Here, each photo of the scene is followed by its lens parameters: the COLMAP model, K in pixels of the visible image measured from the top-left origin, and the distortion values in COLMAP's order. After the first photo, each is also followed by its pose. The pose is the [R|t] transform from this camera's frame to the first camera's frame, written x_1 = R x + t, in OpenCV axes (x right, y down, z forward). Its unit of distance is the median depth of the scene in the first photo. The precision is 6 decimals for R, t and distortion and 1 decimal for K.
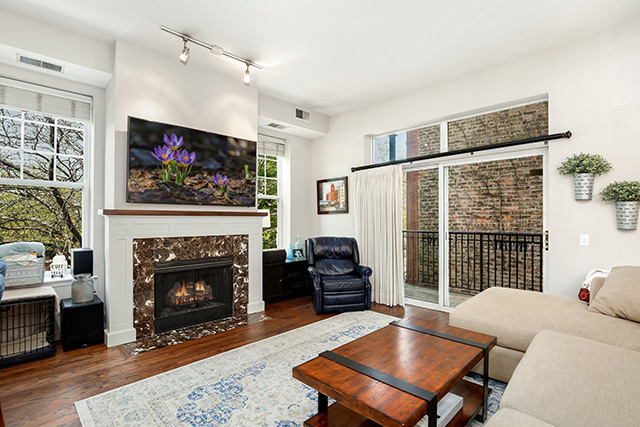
lens RADIAL K [[316.8, 0, 320.9], [0, 316.8, 211.9], [0, 0, 1]] dist [-0.018401, 0.001056]
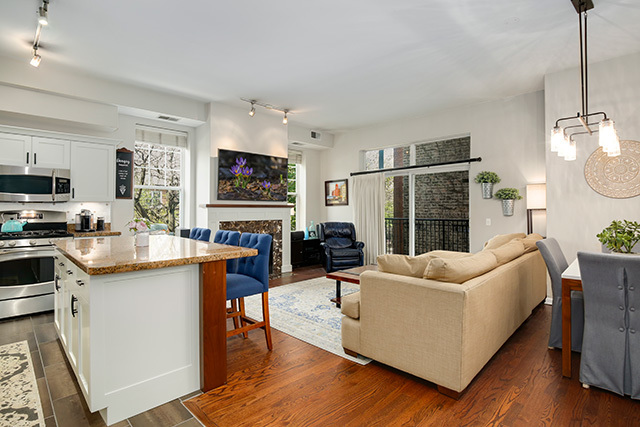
lens RADIAL K [[316.8, 0, 323.3], [0, 316.8, 206.2], [0, 0, 1]] dist [-0.018401, 0.001056]
pose [[0.999885, -0.001310, 0.015130, -0.063422], [0.001136, 0.999933, 0.011512, -0.013031], [-0.015144, -0.011494, 0.999819, -0.573207]]
